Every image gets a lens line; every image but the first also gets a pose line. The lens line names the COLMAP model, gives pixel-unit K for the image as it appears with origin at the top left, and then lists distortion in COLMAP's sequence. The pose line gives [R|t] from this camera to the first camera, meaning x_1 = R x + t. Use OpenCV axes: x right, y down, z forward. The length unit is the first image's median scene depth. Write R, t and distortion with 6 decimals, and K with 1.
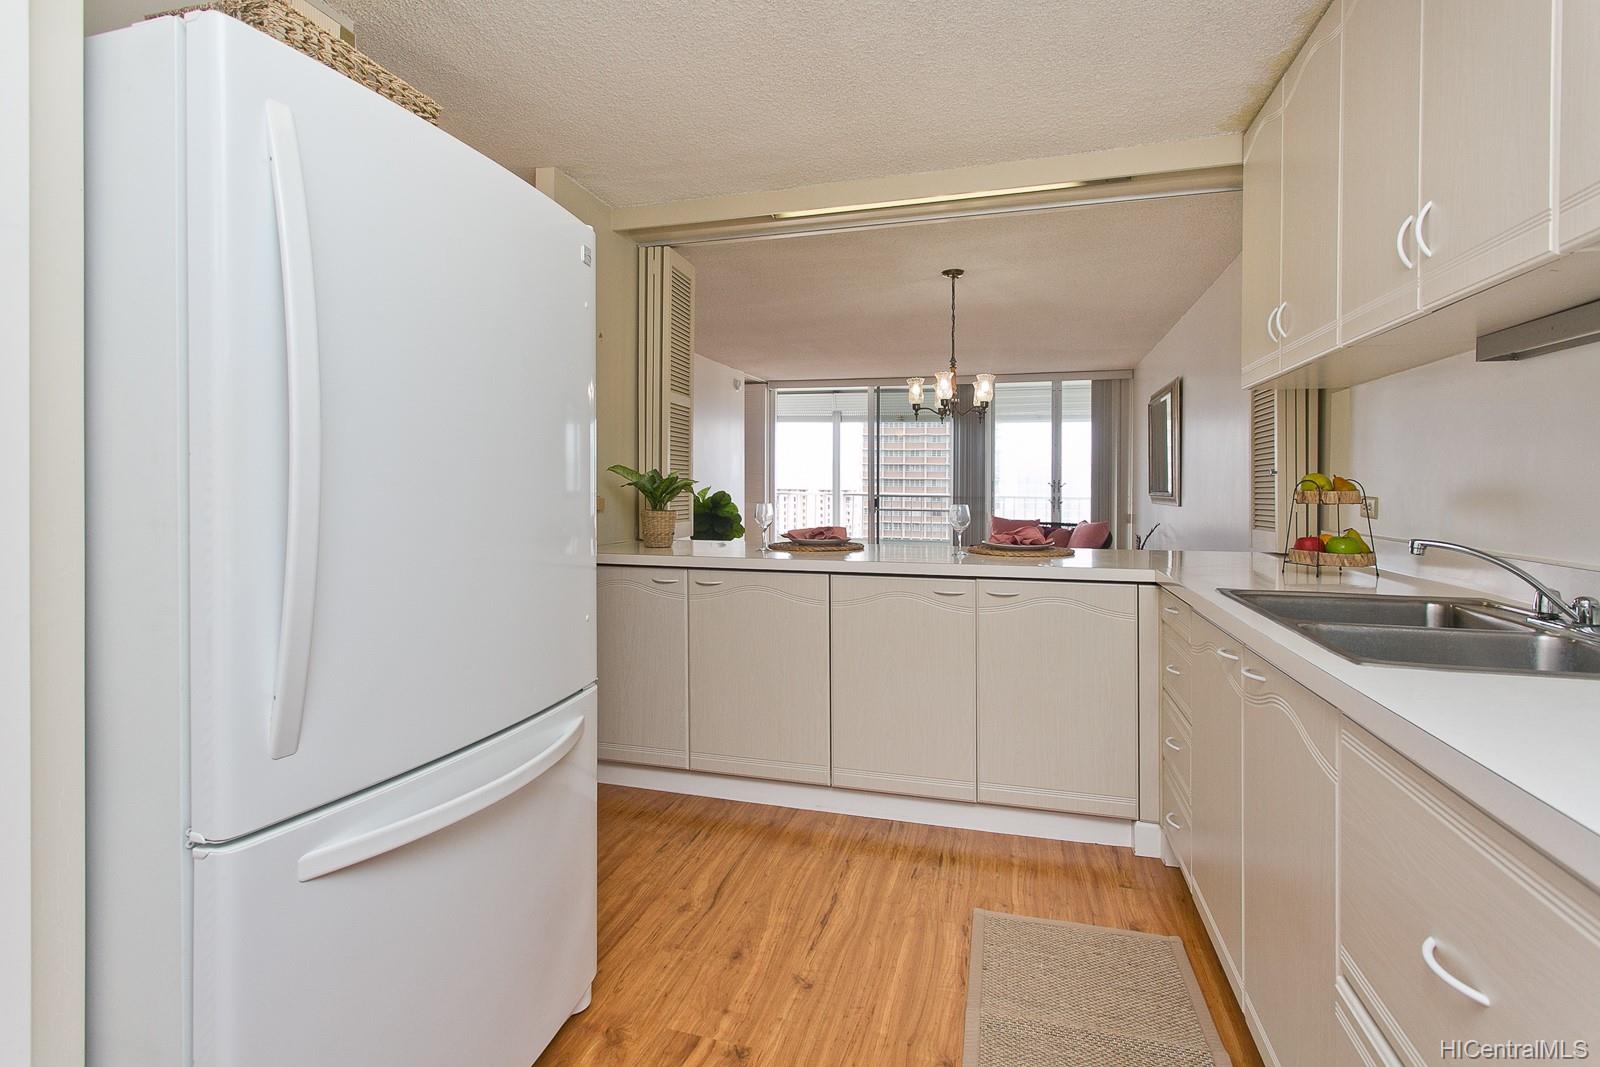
lens RADIAL K [[752.6, 0, 800.0], [0, 752.6, 533.5], [0, 0, 1]] dist [0.001488, 0.000270]
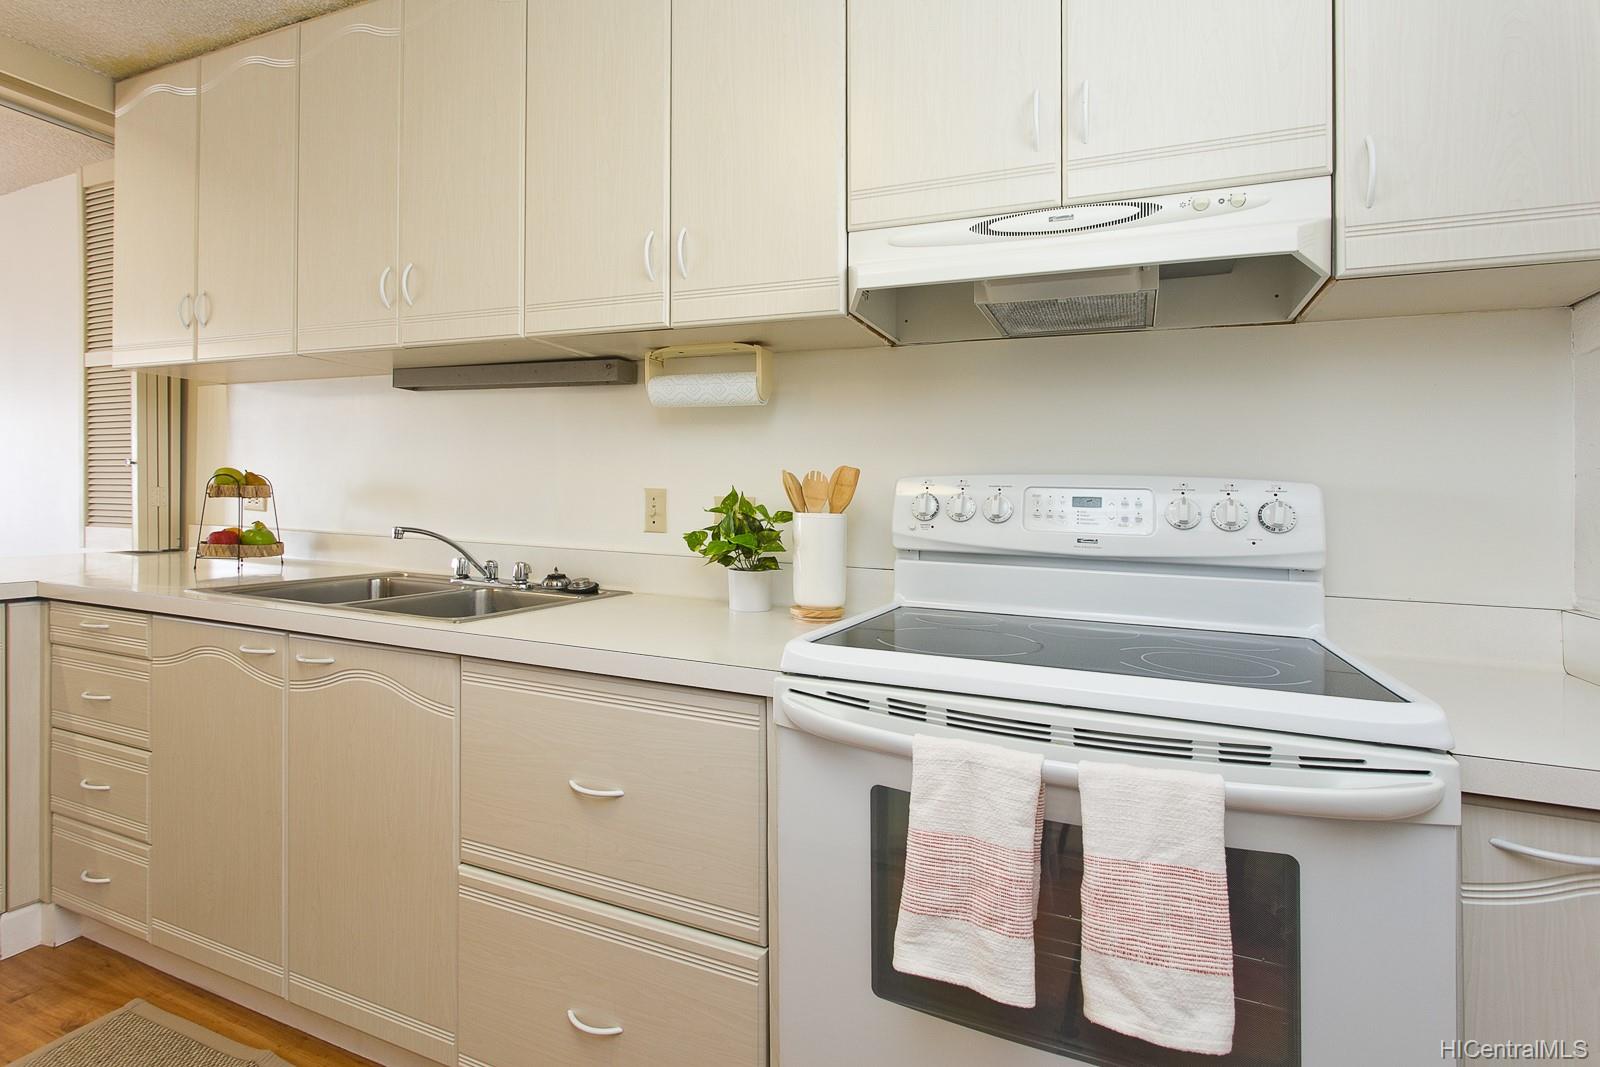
lens RADIAL K [[752.6, 0, 800.0], [0, 752.6, 533.5], [0, 0, 1]] dist [0.001488, 0.000270]
pose [[0.144454, -0.041130, 0.988656, -0.201585], [0.034086, 0.998750, 0.036570, -0.002370], [-0.988924, 0.028417, 0.145675, 0.097585]]
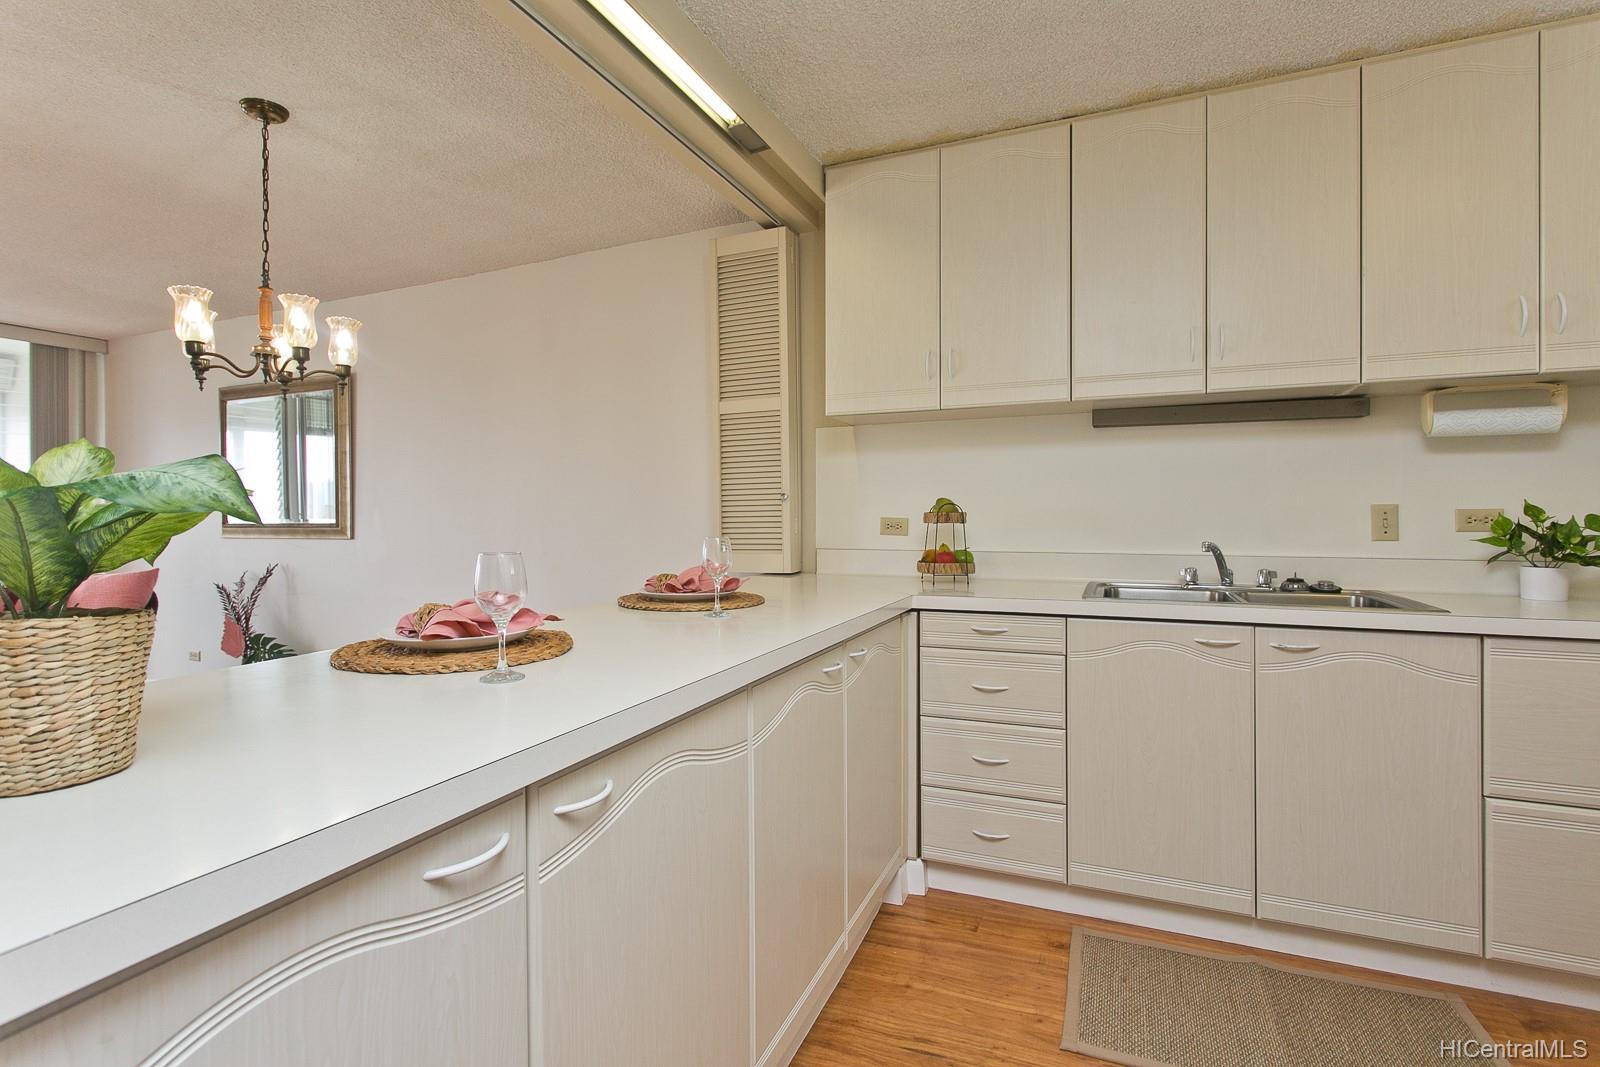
lens RADIAL K [[782.9, 0, 762.0], [0, 782.9, 544.0], [0, 0, 1]] dist [-0.000525, 0.000038]
pose [[0.153347, -0.039334, 0.987389, -0.563278], [0.066199, 0.997372, 0.029451, -0.062233], [-0.985952, 0.060848, 0.155548, 1.090567]]
